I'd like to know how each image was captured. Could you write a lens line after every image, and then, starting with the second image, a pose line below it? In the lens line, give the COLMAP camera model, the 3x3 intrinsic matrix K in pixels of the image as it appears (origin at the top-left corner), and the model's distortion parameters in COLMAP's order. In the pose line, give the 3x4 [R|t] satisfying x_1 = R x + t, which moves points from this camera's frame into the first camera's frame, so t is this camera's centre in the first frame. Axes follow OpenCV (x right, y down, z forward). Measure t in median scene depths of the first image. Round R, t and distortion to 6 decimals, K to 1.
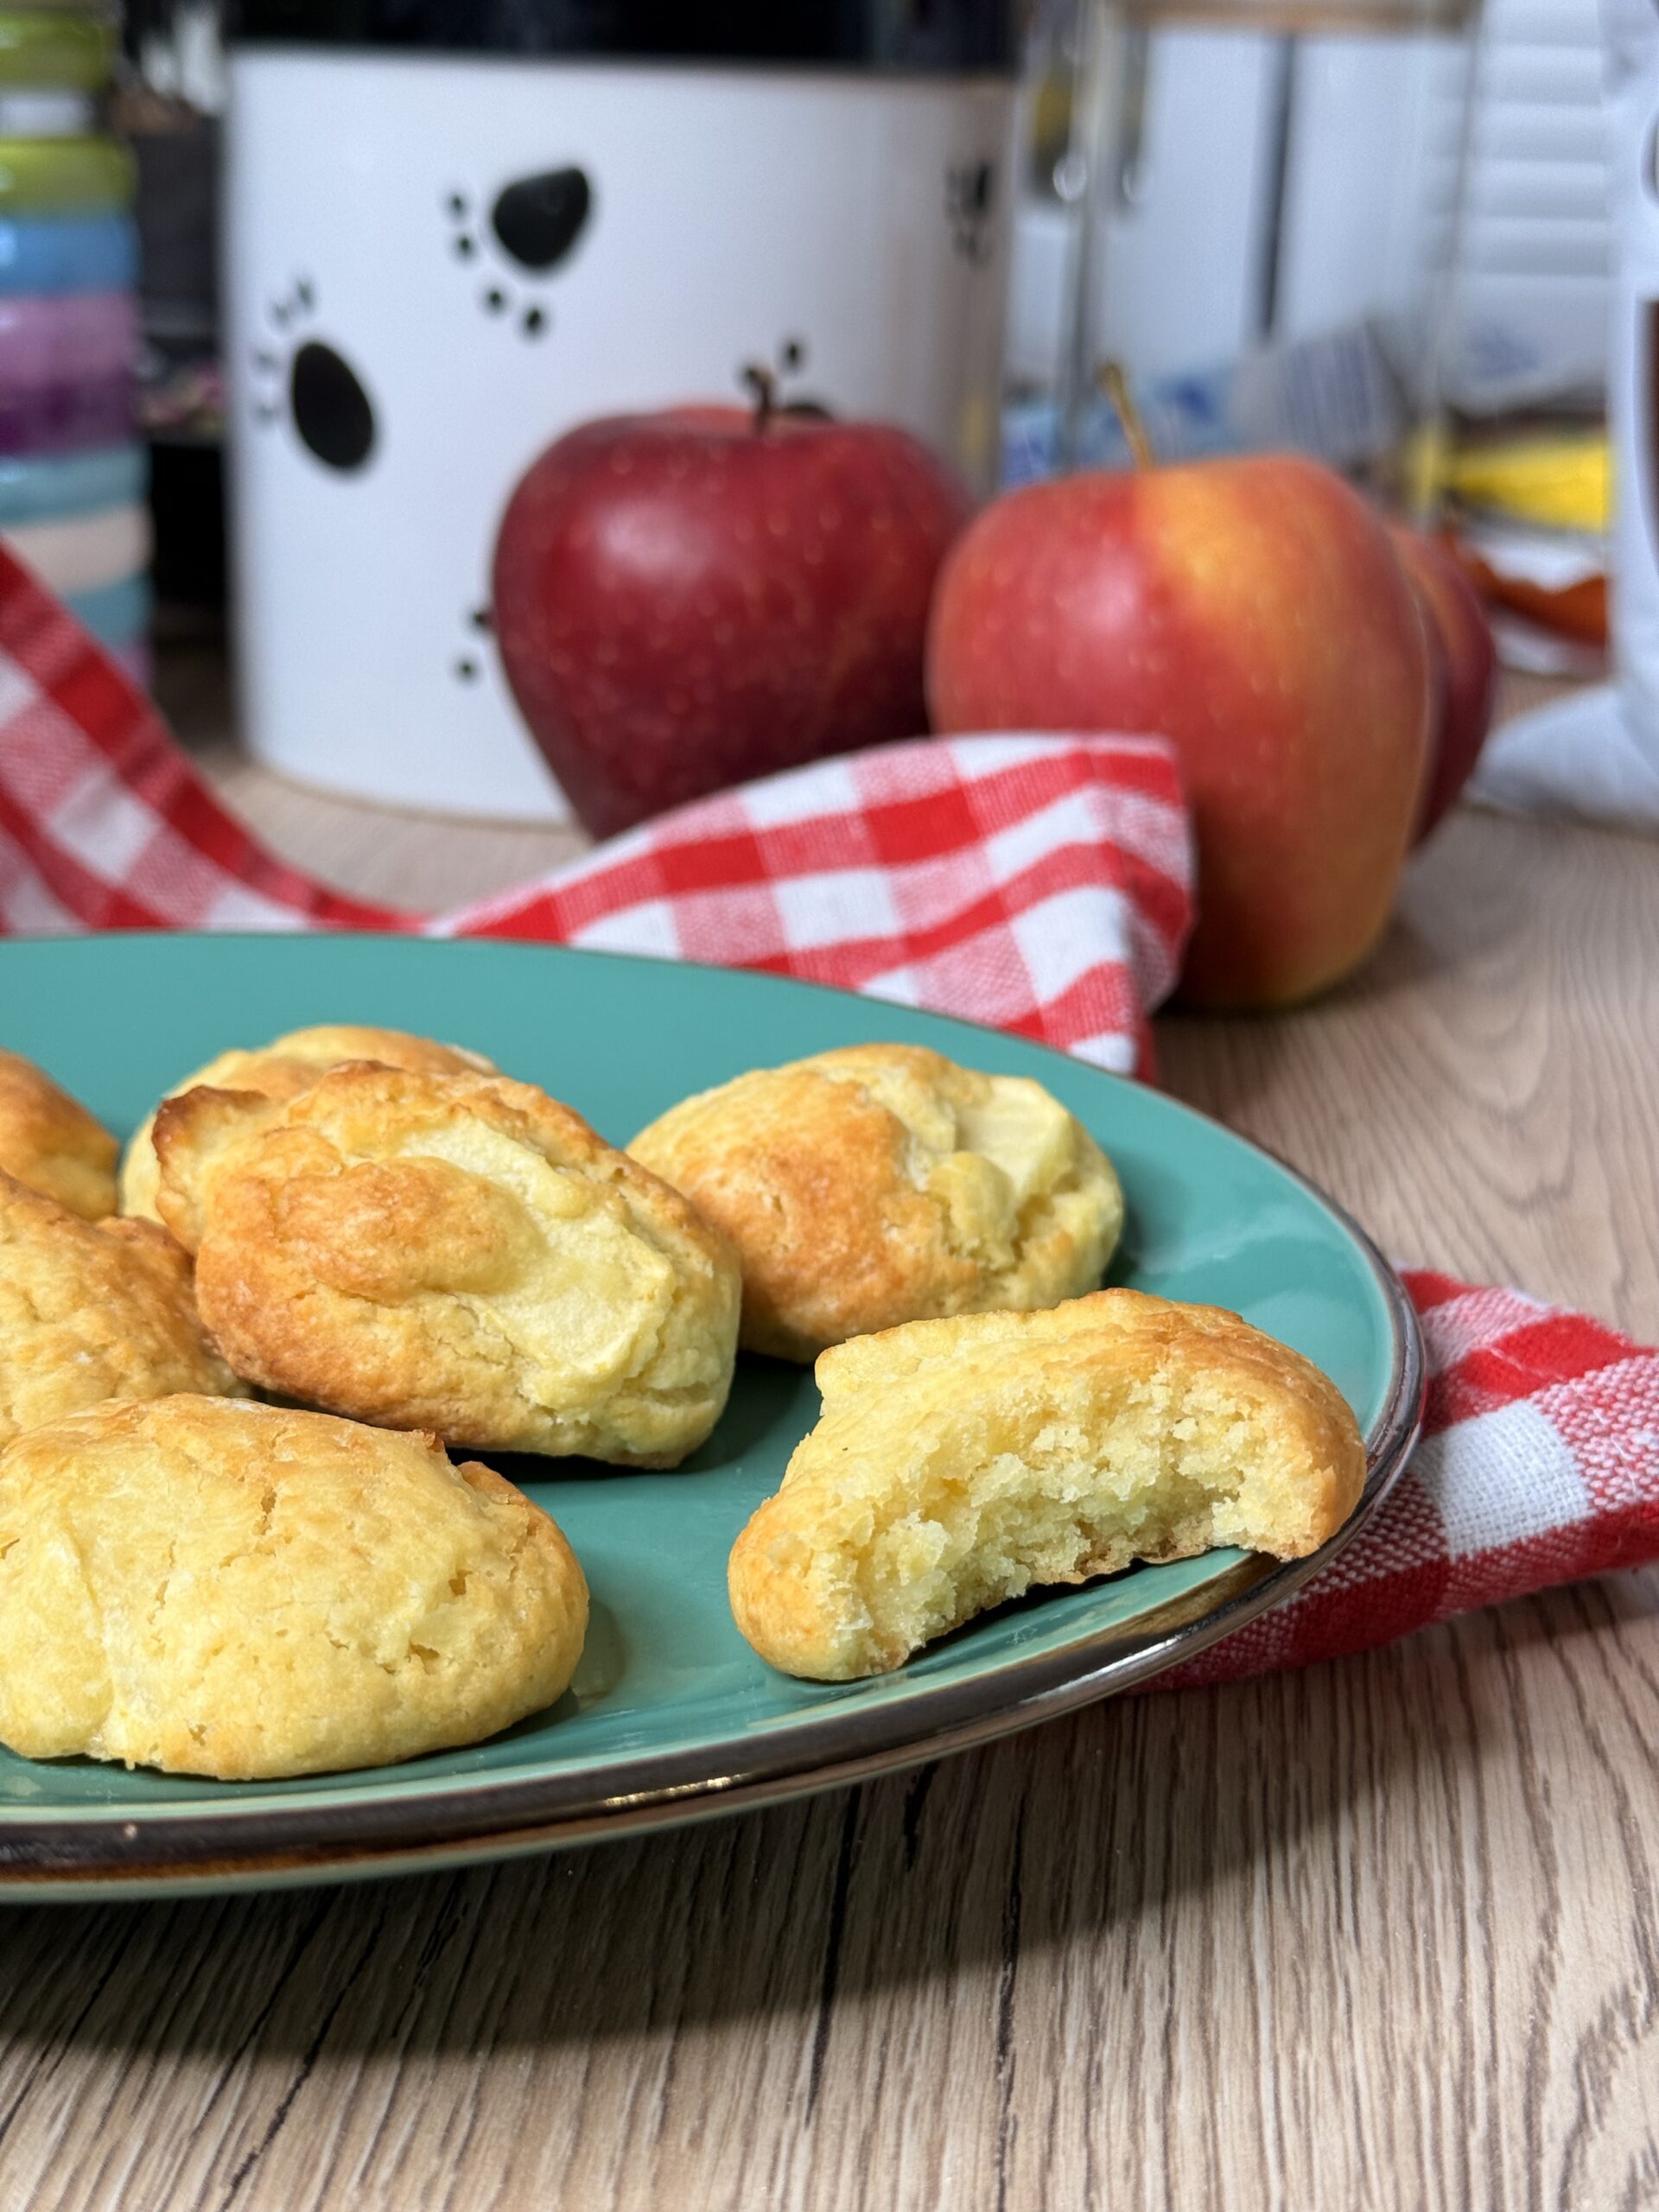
lens RADIAL K [[3072.1, 0, 838.9], [0, 3072.1, 1116.5], [0, 0, 1]] dist [0.184112, -0.438762]
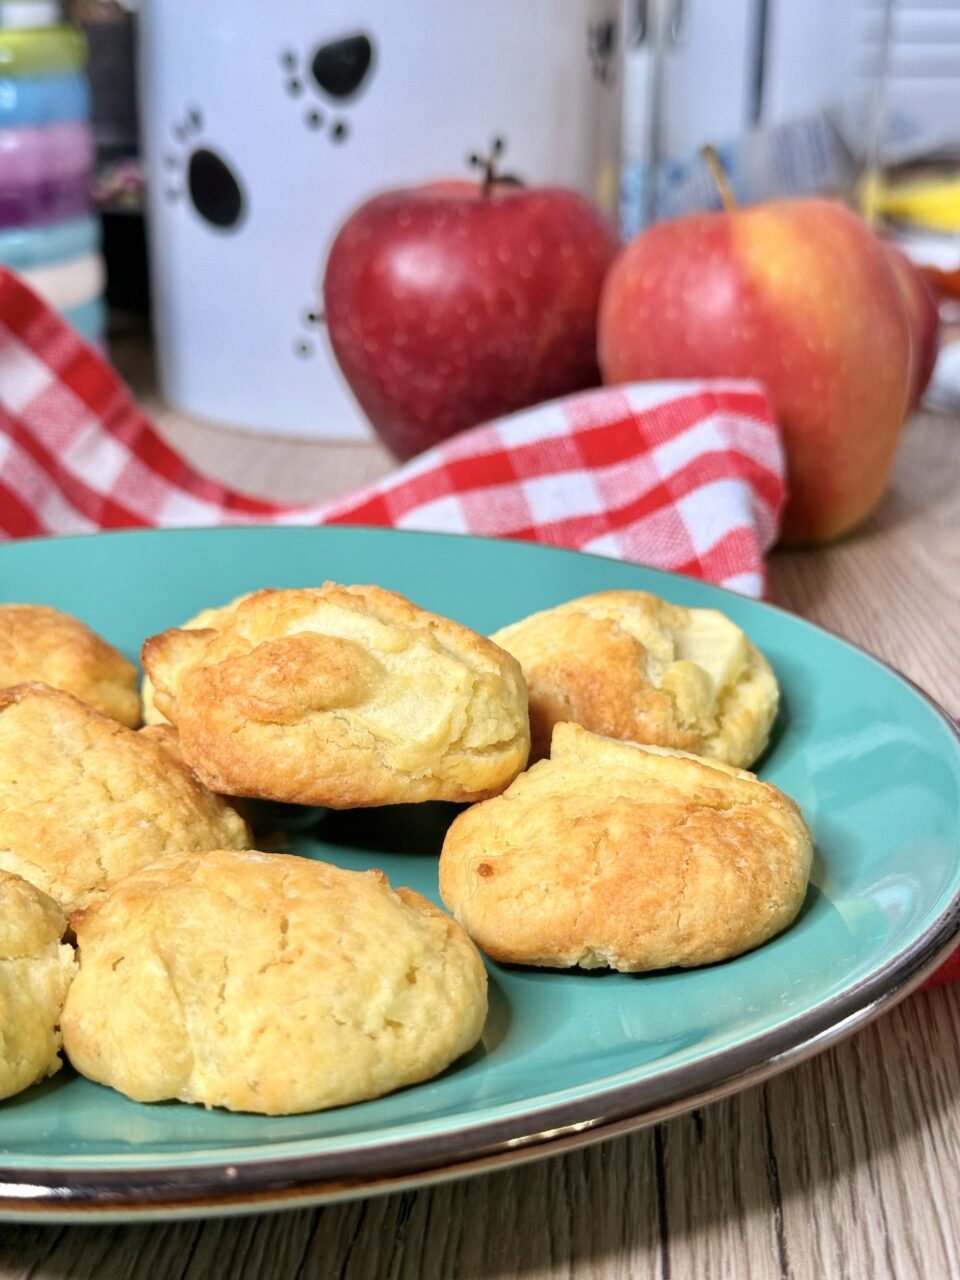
lens RADIAL K [[1777.7, 0, 485.4], [0, 1777.7, 646.1], [0, 0, 1]] dist [0.184112, -0.438762]
pose [[0.999301, -0.036741, 0.006882, -0.066078], [0.036473, 0.998695, 0.035751, -0.032688], [-0.008187, -0.035475, 0.999337, 0.091292]]
